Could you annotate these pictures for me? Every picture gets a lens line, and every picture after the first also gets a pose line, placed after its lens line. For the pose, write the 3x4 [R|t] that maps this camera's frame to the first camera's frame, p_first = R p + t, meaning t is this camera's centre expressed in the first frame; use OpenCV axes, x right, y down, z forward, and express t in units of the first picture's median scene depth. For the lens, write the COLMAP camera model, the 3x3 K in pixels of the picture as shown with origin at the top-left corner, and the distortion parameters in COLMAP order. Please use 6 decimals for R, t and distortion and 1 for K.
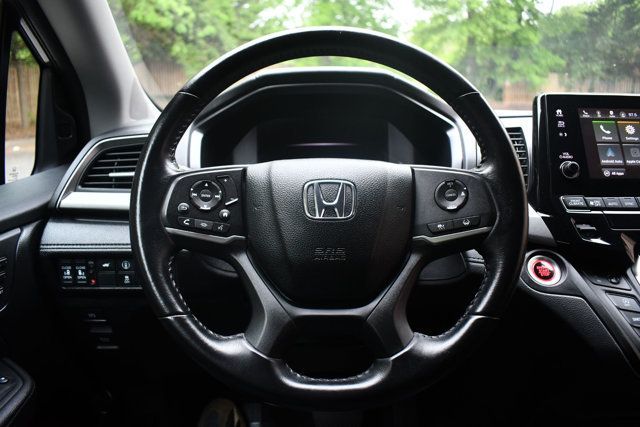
lens RADIAL K [[492.5, 0, 320.0], [0, 492.5, 213.5], [0, 0, 1]] dist [-0.085488, -0.004825]
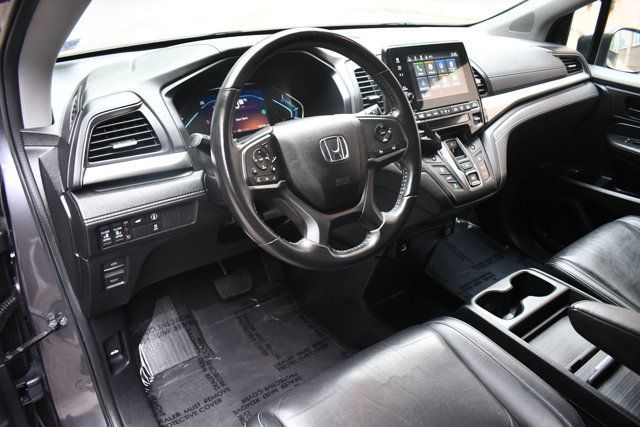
lens RADIAL K [[492.5, 0, 320.0], [0, 492.5, 213.5], [0, 0, 1]] dist [-0.085488, -0.004825]
pose [[0.810290, -0.247179, 0.531349, -0.721538], [0.086422, 0.947182, 0.308831, -0.255702], [-0.579621, -0.204323, 0.788854, -0.246396]]
